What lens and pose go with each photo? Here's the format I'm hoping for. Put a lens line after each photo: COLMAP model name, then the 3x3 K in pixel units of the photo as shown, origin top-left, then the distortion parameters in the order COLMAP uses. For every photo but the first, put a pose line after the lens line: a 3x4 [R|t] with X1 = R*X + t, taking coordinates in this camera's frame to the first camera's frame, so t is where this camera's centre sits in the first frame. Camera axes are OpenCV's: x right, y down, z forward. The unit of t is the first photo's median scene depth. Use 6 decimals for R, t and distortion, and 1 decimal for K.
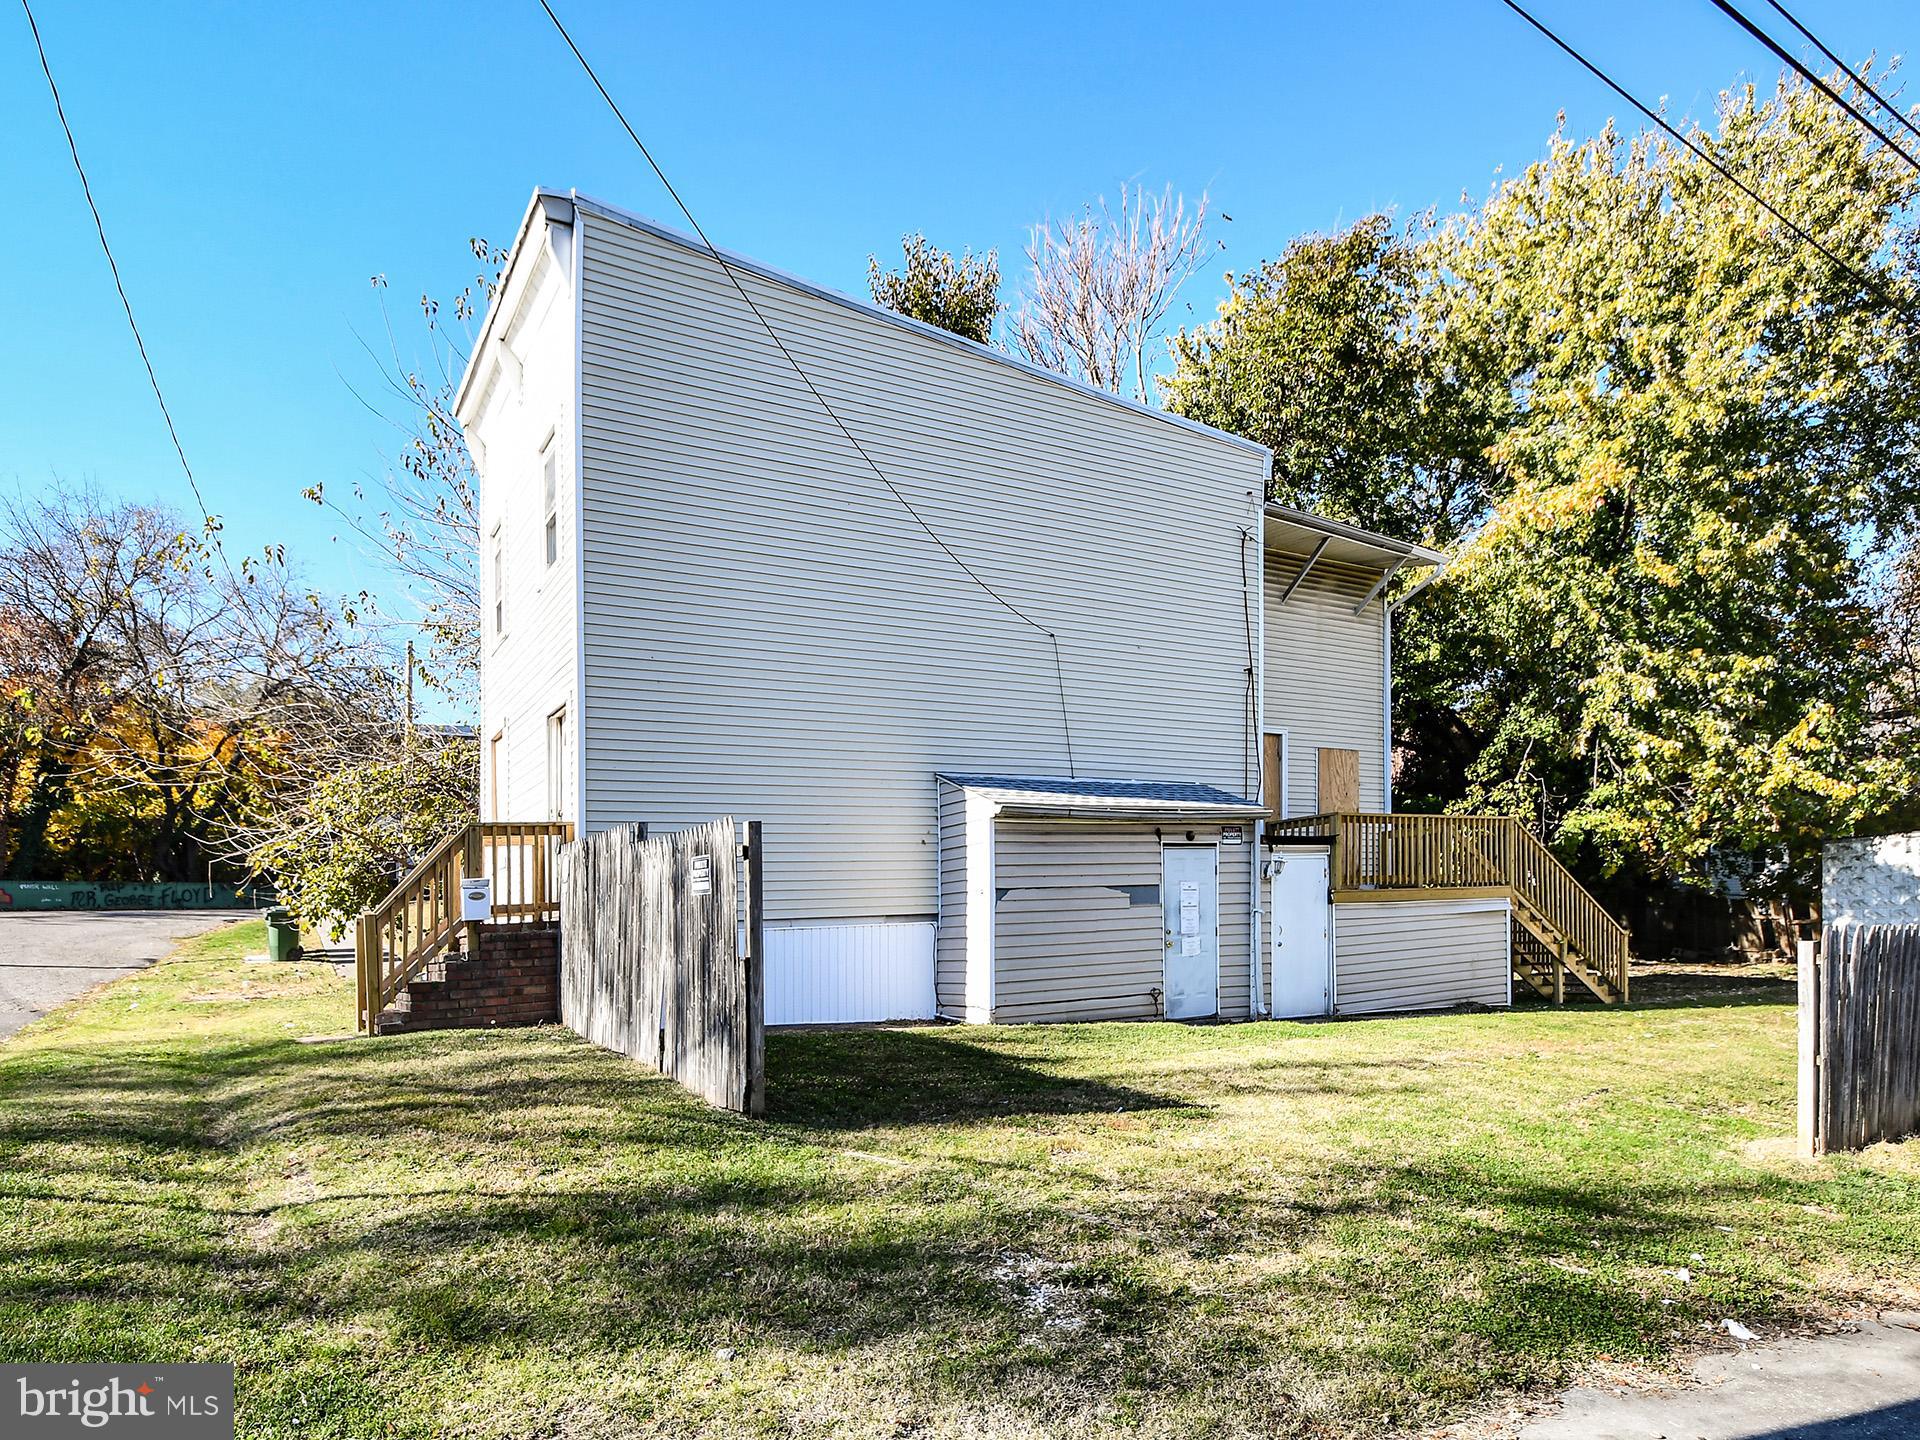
lens RADIAL K [[964.6, 0, 960.0], [0, 964.6, 720.0], [0, 0, 1]] dist [-0.000406, -0.000192]
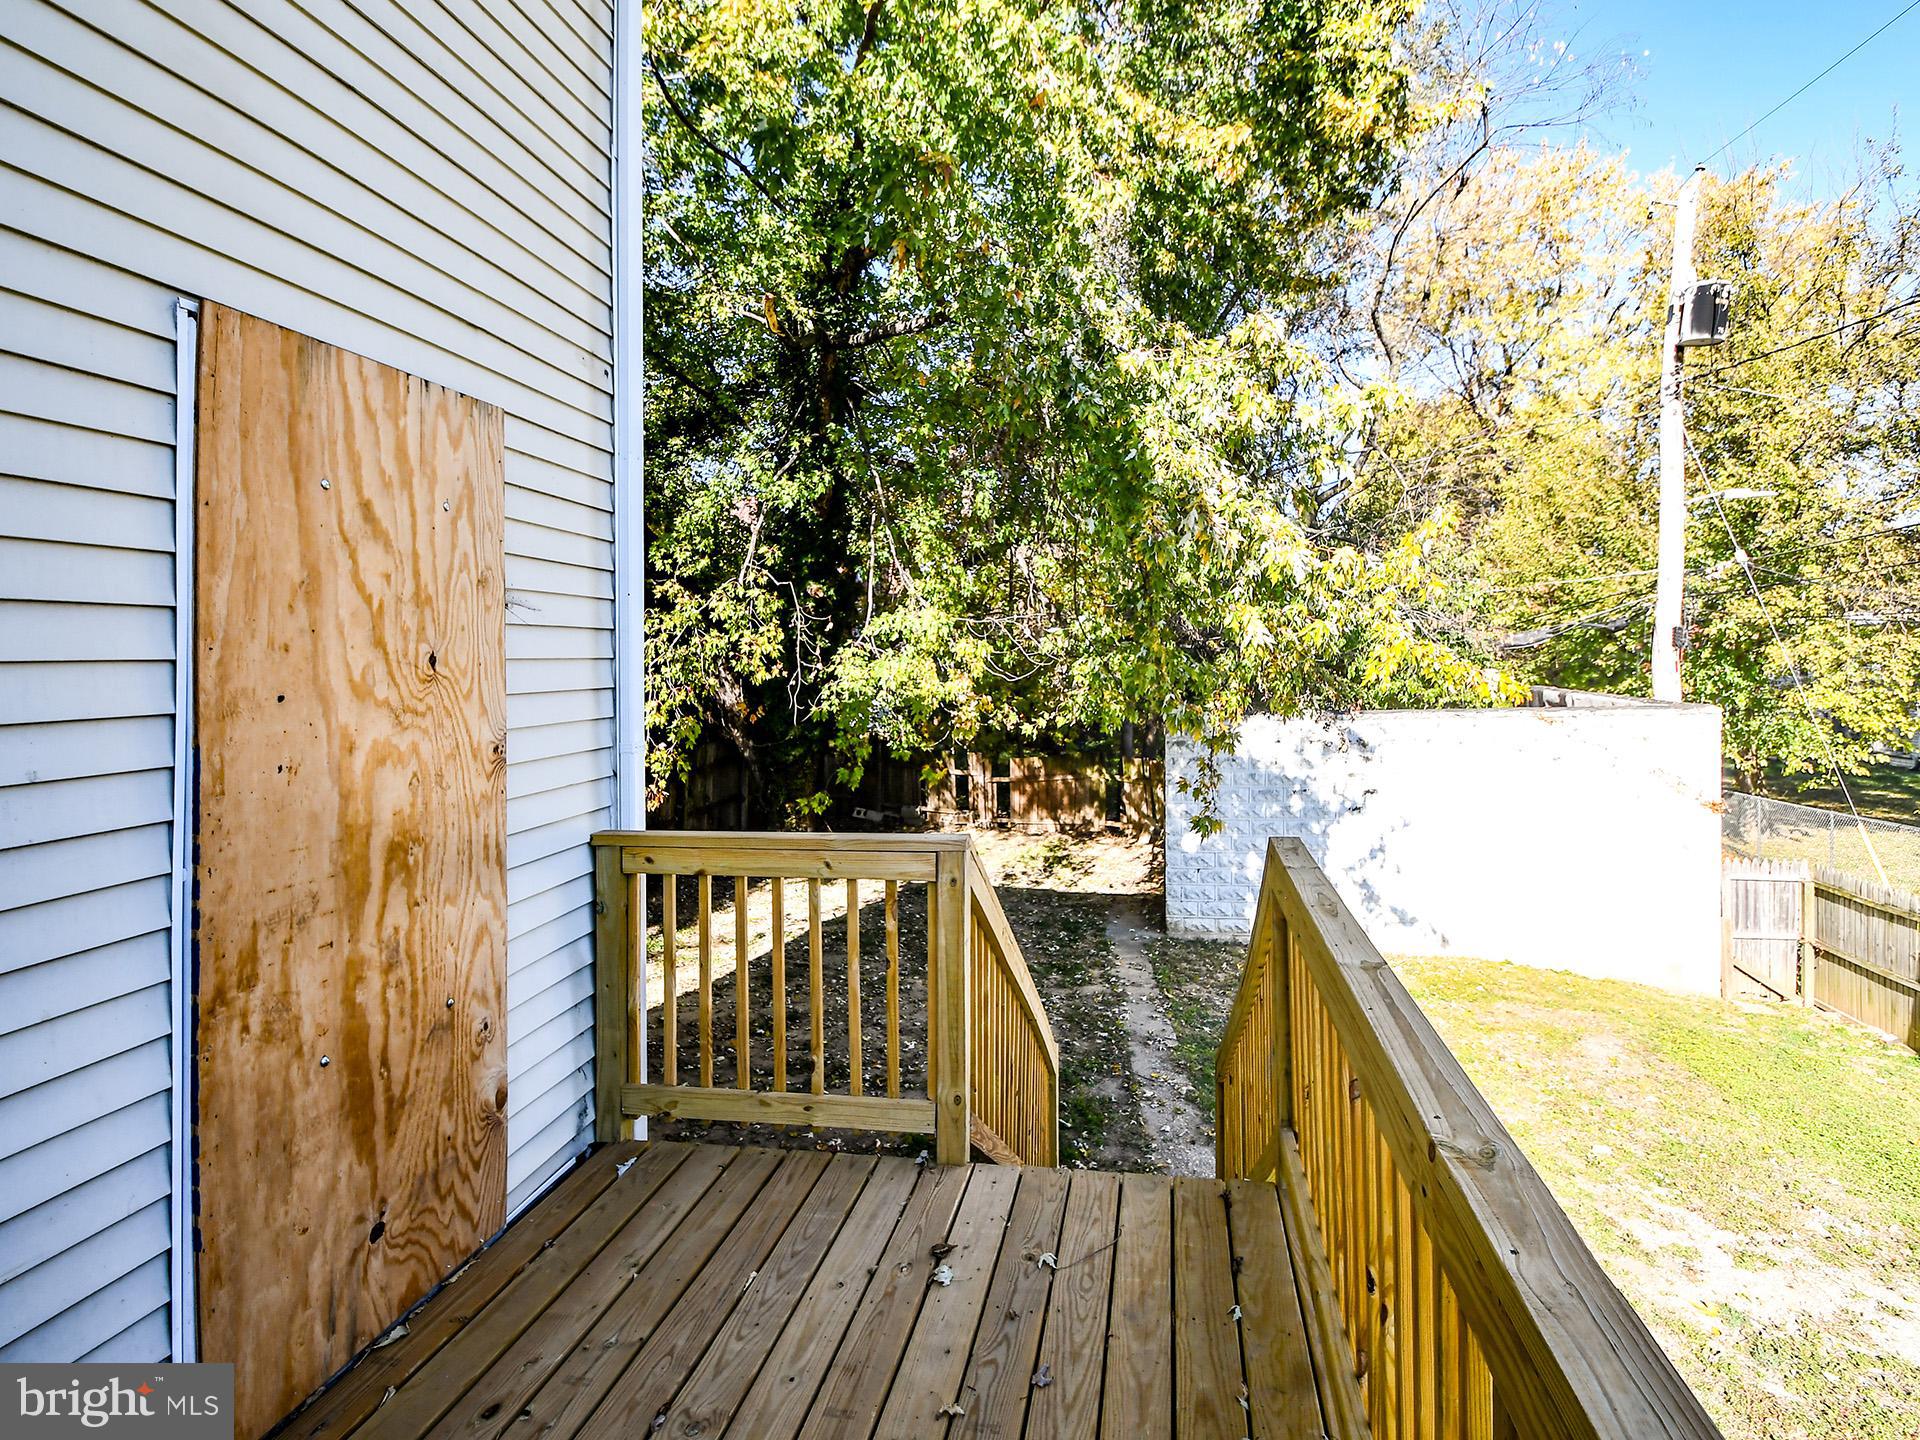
lens RADIAL K [[964.6, 0, 960.0], [0, 964.6, 720.0], [0, 0, 1]] dist [-0.000406, -0.000192]
pose [[0.628477, -0.035209, 0.777031, 0.447595], [-0.150072, 0.974717, 0.165547, 0.061191], [-0.763214, -0.220653, 0.607303, 1.117994]]
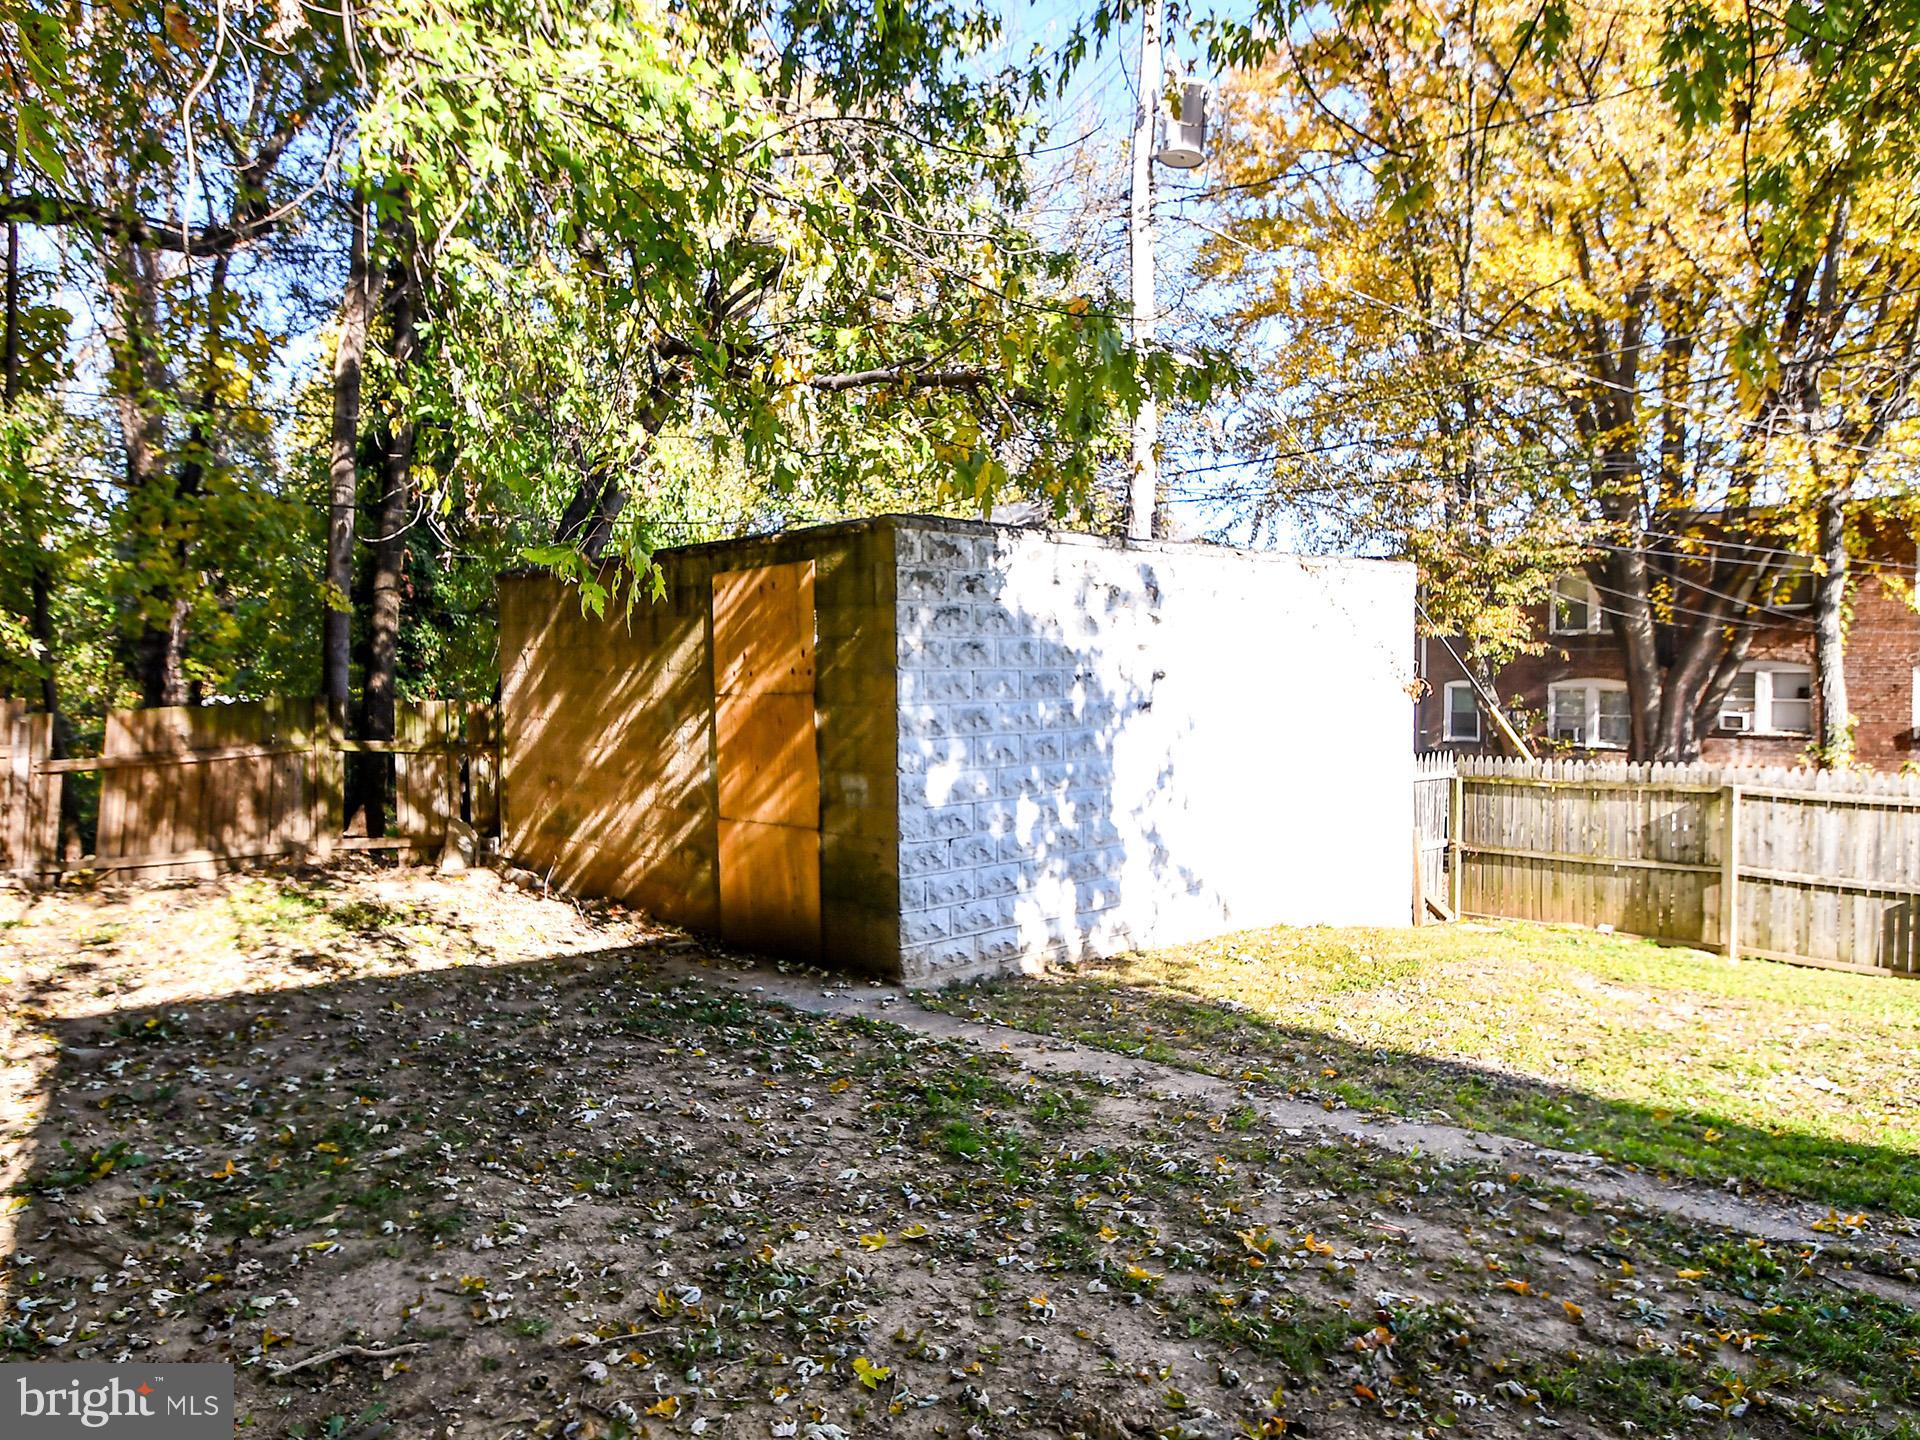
lens RADIAL K [[1235.2, 0, 960.0], [0, 1235.2, 720.0], [0, 0, 1]] dist [0.003479, 0.000820]
pose [[-0.243069, -0.013428, 0.969916, 0.785891], [-0.186786, 0.981839, -0.033217, 0.314822], [-0.951855, -0.189240, -0.241163, 1.689392]]
